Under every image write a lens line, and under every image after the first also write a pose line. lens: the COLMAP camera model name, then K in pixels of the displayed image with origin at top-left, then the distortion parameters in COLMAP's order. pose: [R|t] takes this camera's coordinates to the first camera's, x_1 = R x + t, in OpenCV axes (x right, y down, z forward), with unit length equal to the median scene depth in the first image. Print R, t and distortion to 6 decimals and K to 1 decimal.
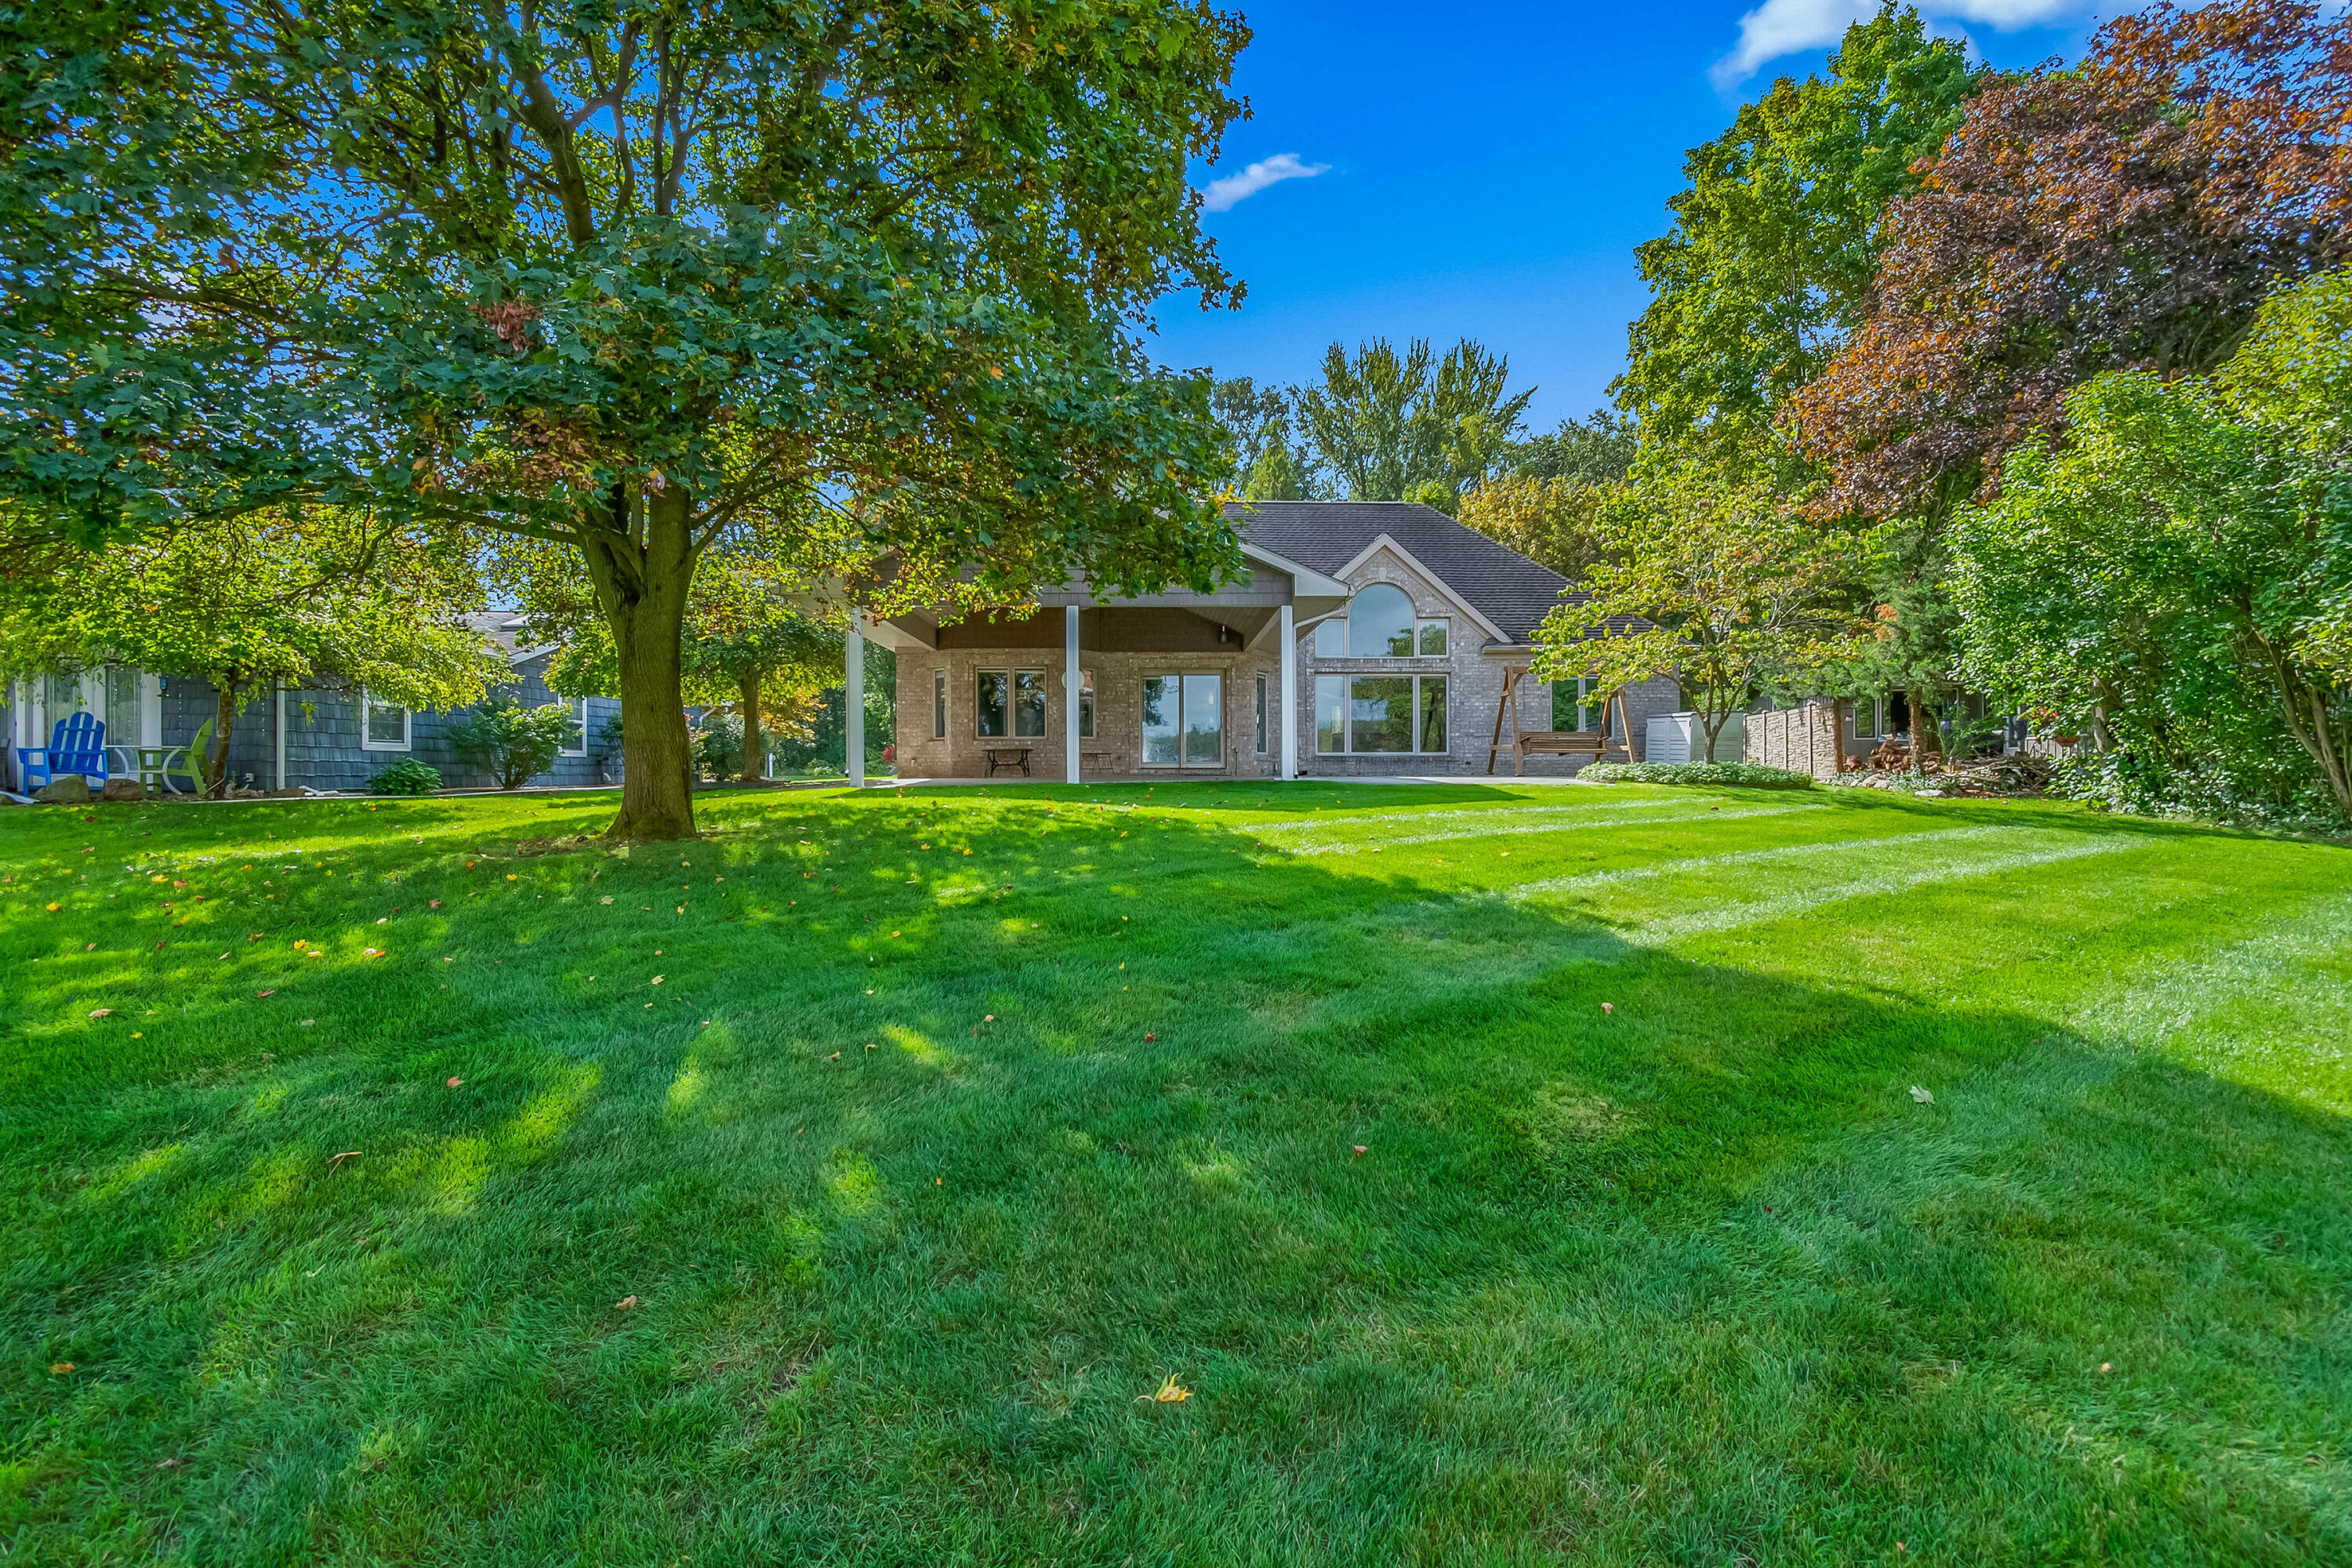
lens RADIAL K [[1041.2, 0, 1180.1], [0, 1041.2, 771.6], [0, 0, 1]] dist [0.008124, -0.005338]
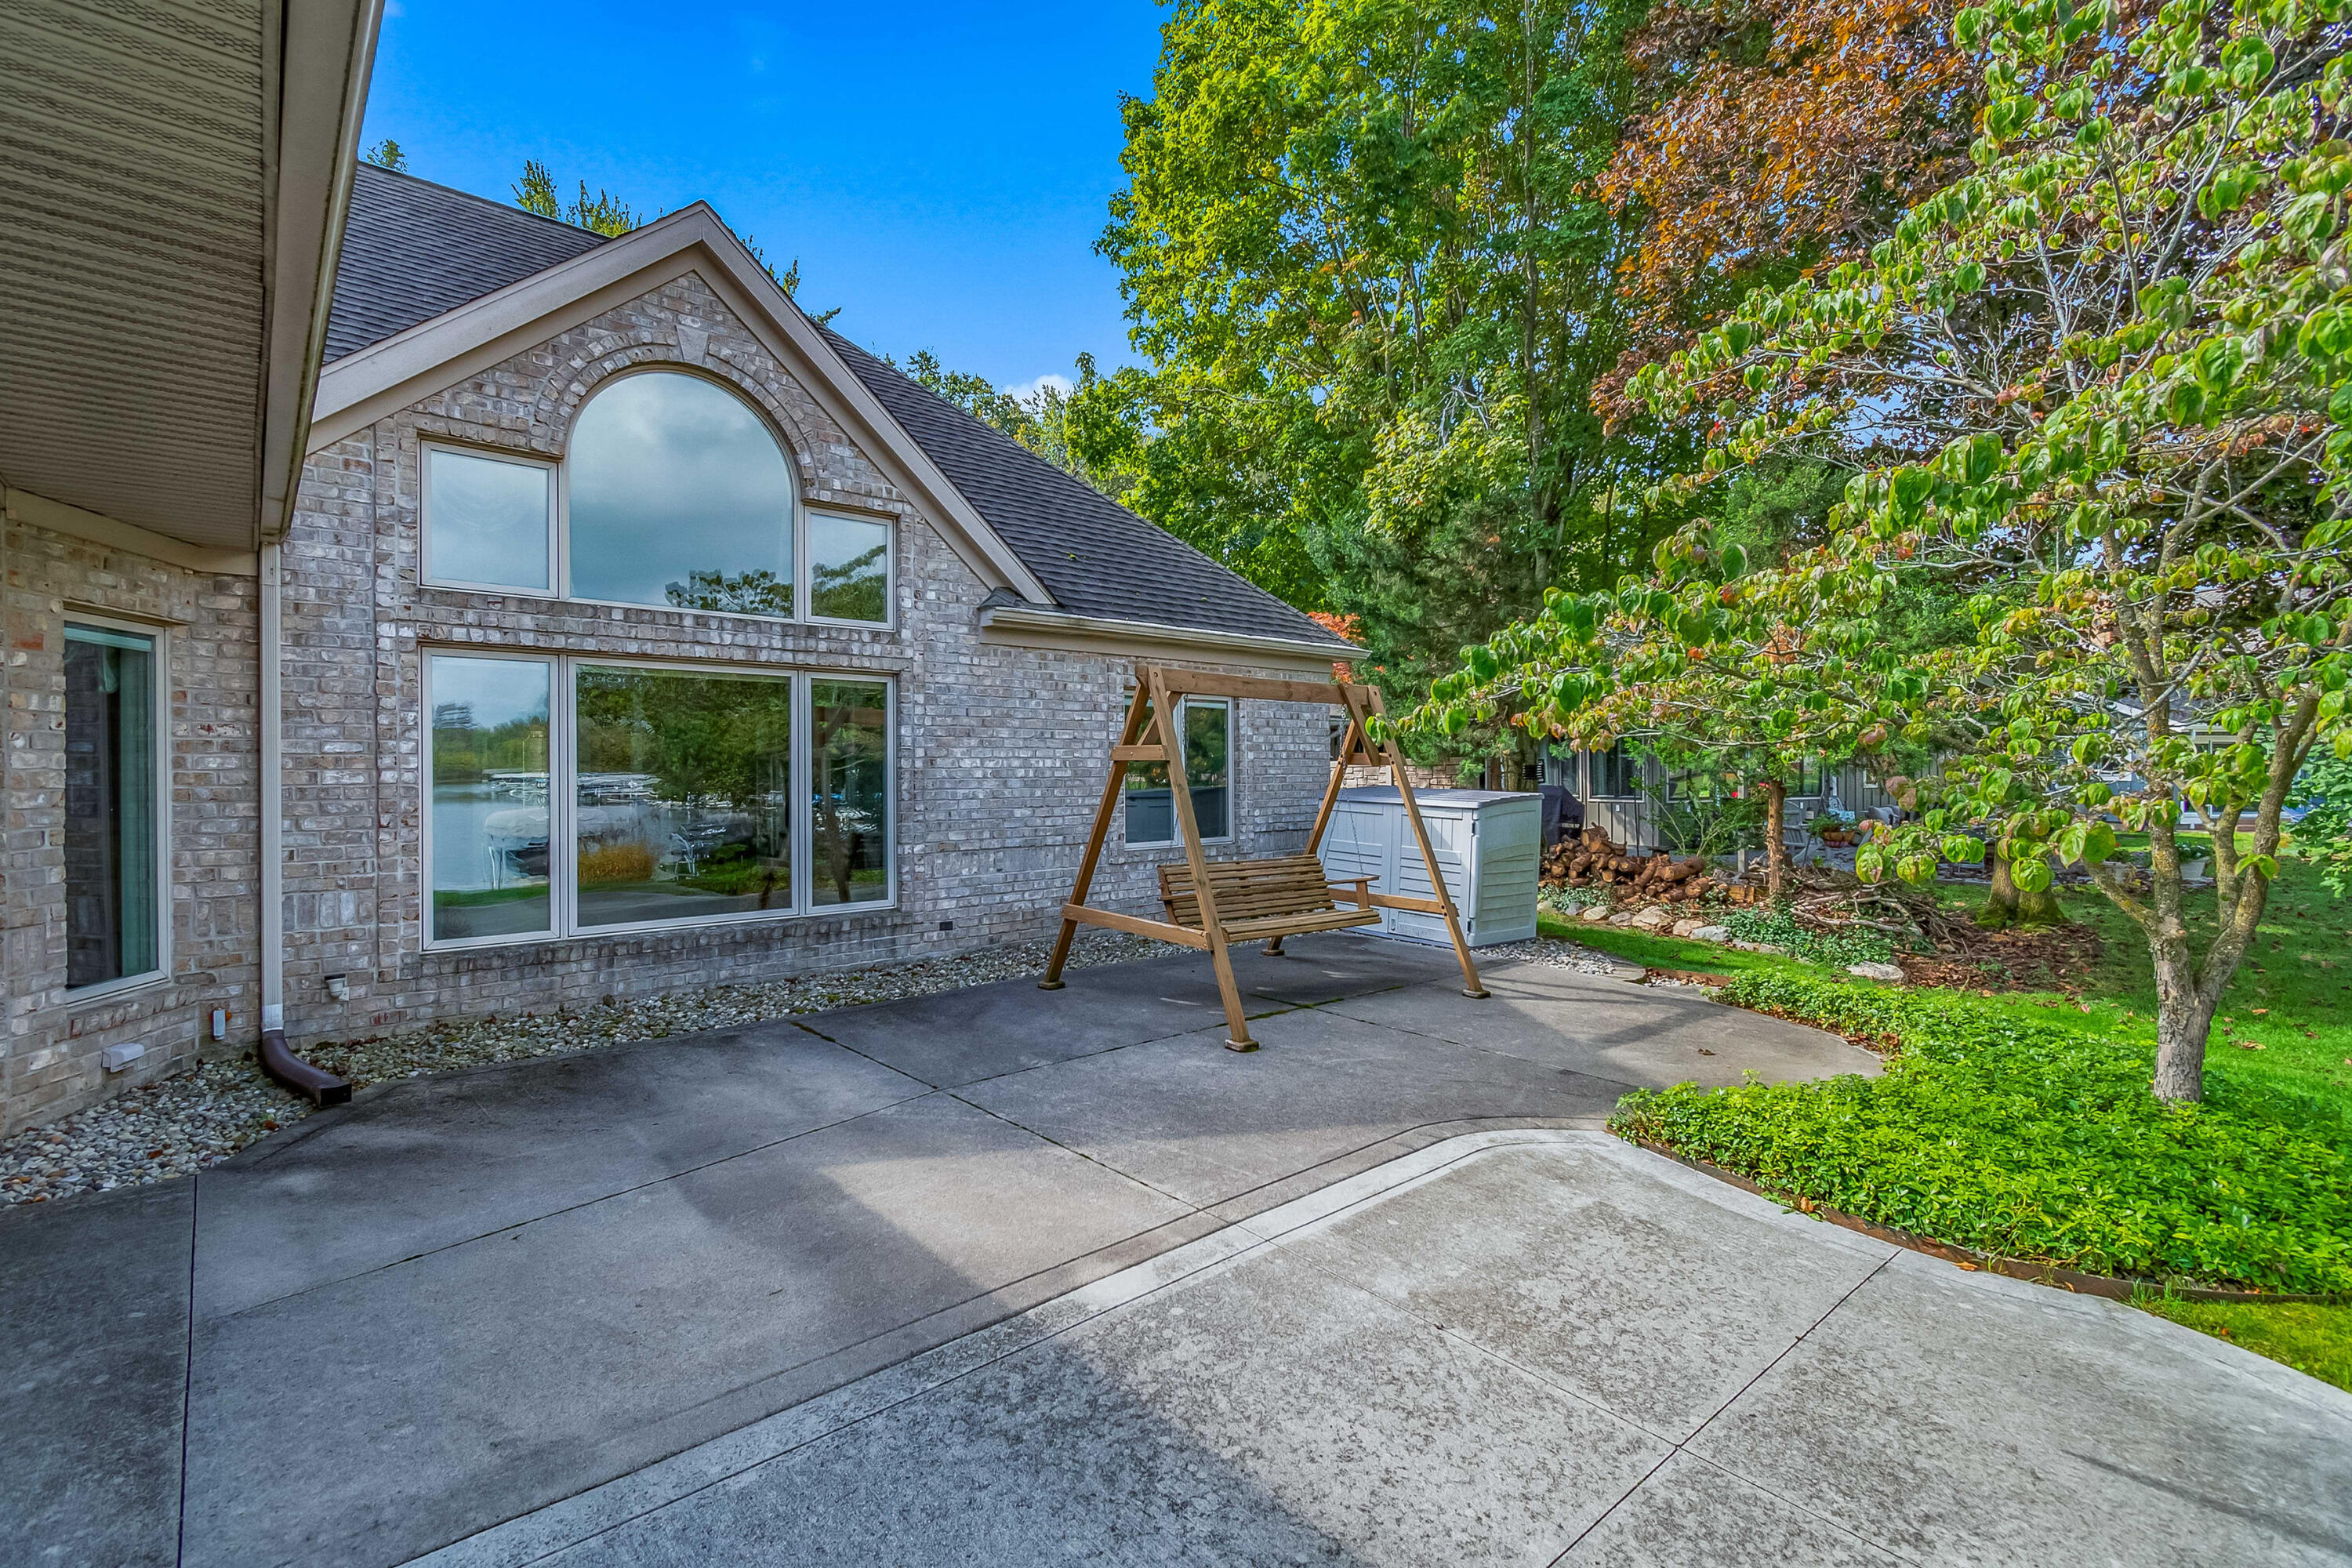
lens RADIAL K [[1041.2, 0, 1180.1], [0, 1041.2, 771.6], [0, 0, 1]] dist [0.008124, -0.005338]
pose [[0.768745, 0.001129, 0.639555, 0.096839], [-0.002093, 0.999998, 0.000751, -0.055952], [-0.639553, -0.001916, 0.768745, 0.603060]]
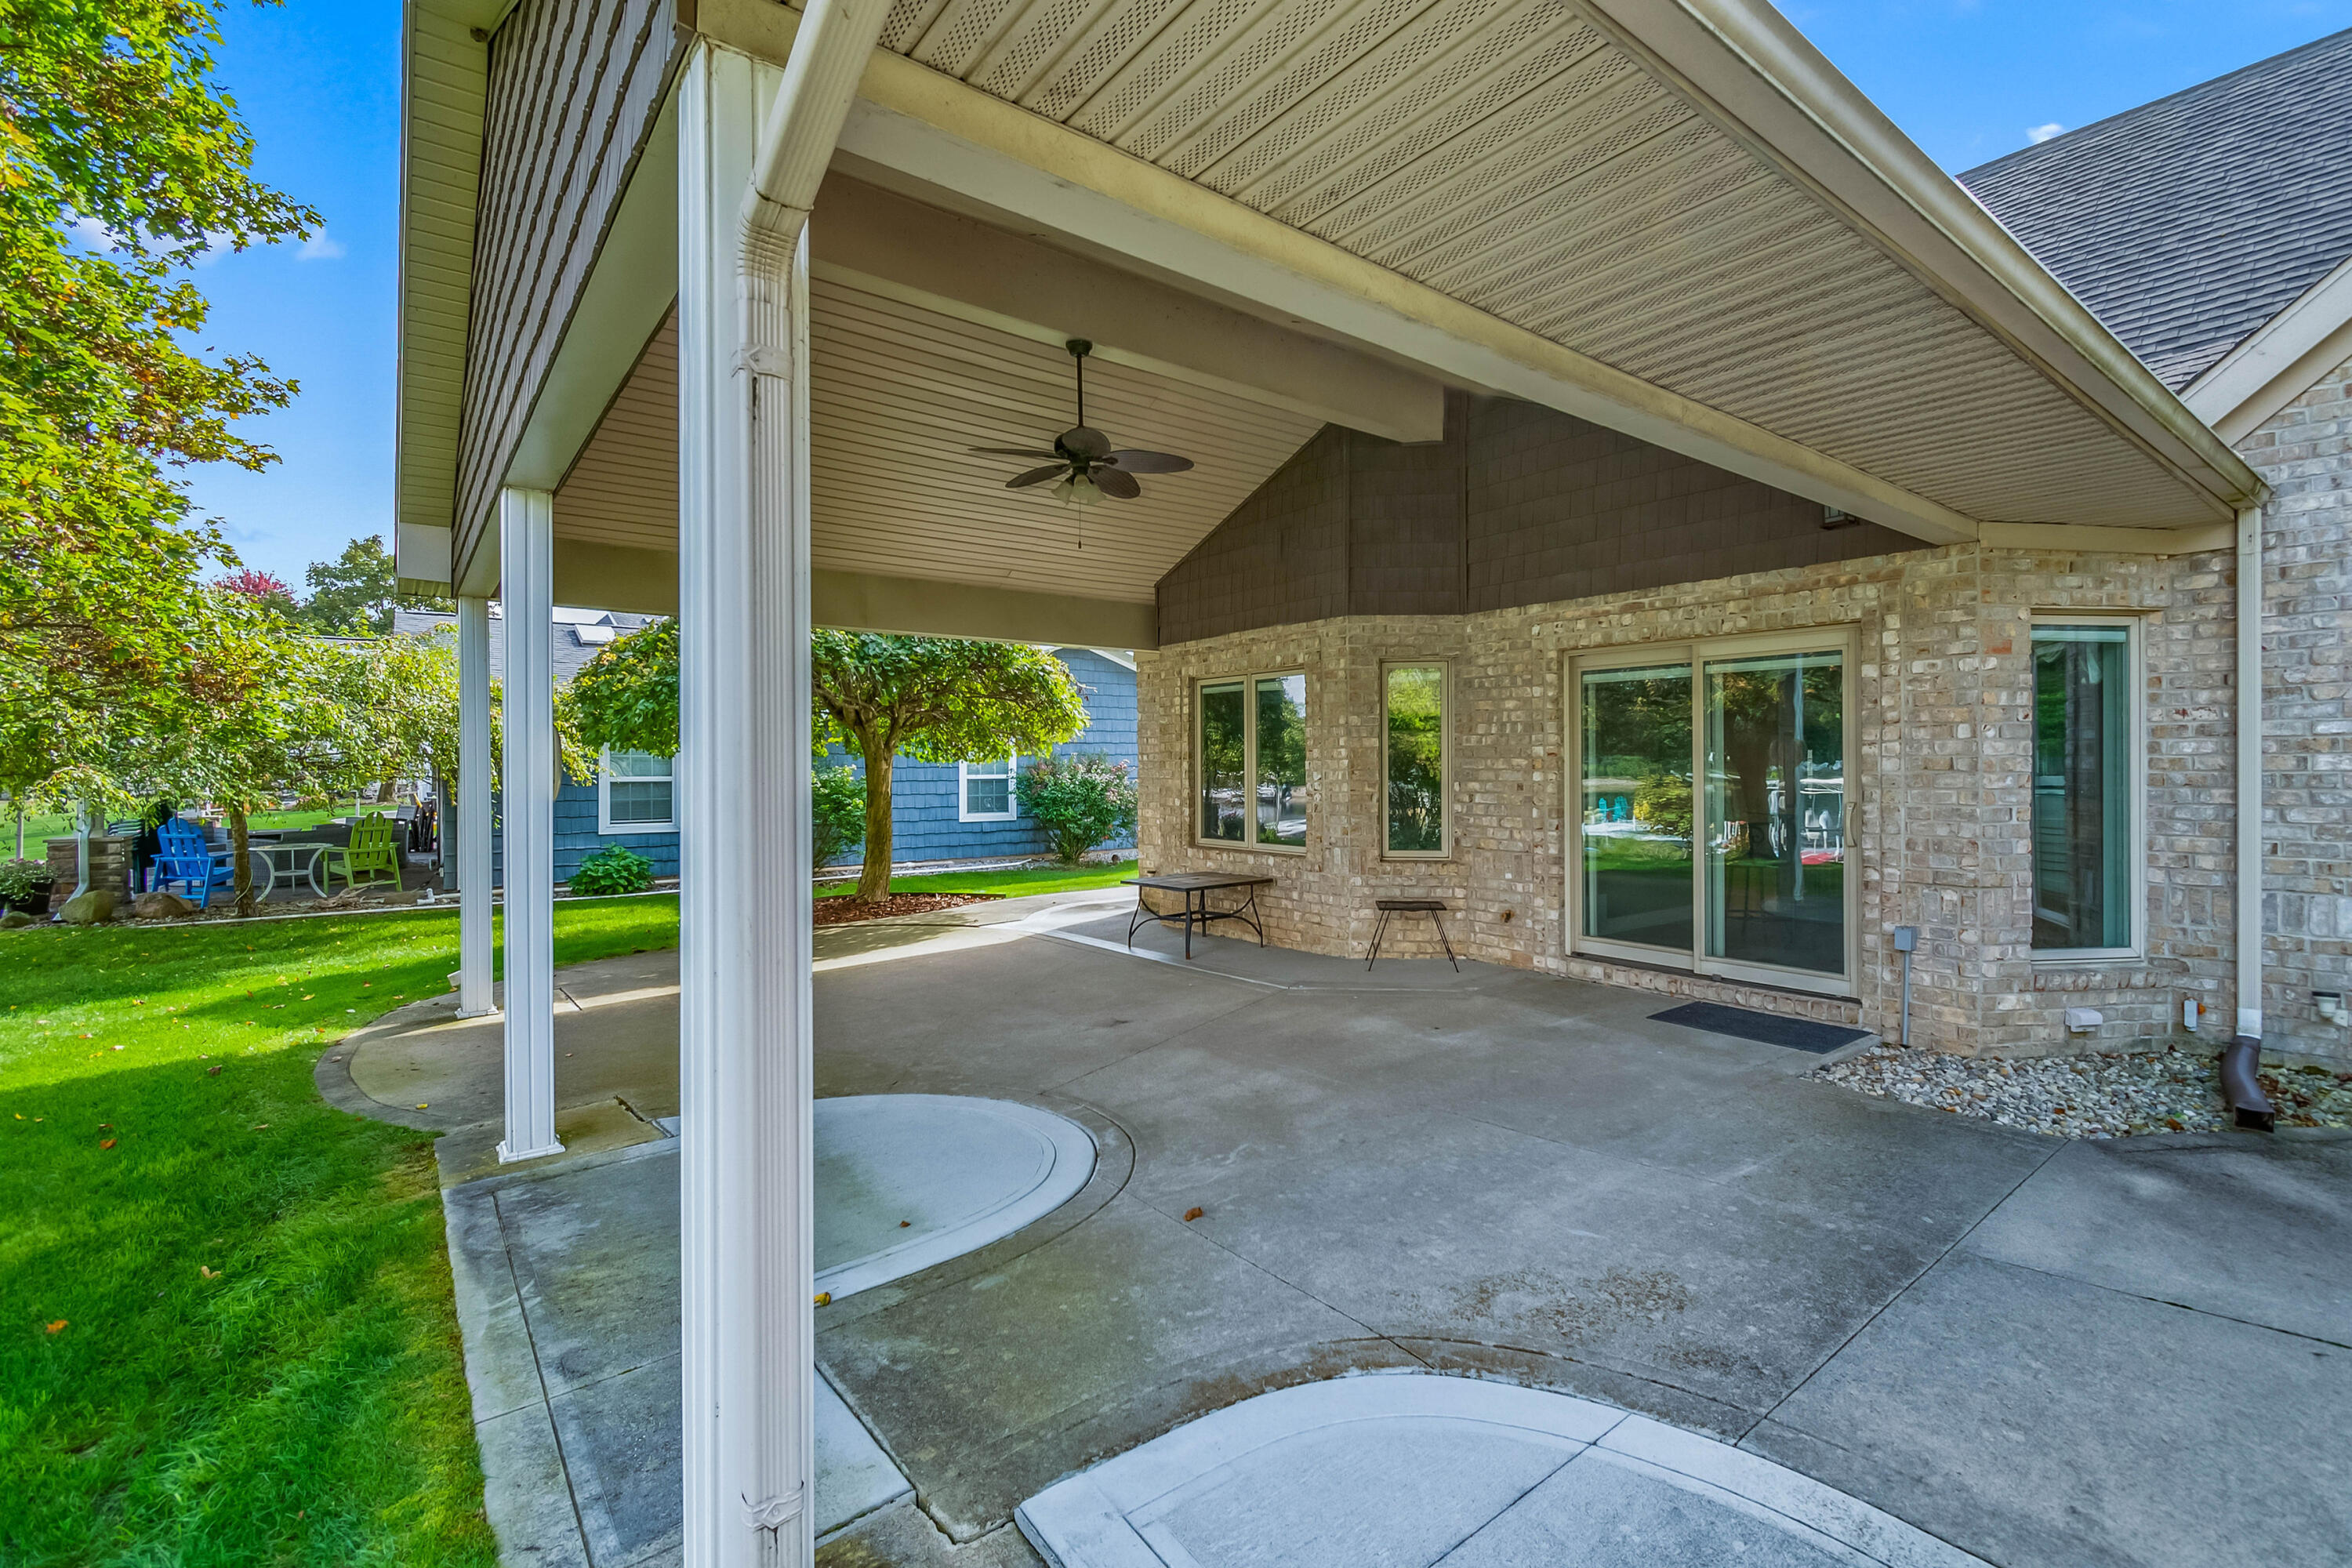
lens RADIAL K [[1041.2, 0, 1180.1], [0, 1041.2, 771.6], [0, 0, 1]] dist [0.008124, -0.005338]
pose [[0.579264, 0.007249, -0.815108, 0.134983], [0.005237, 0.999907, 0.012614, -0.056052], [0.815123, -0.011576, 0.579172, 0.608018]]
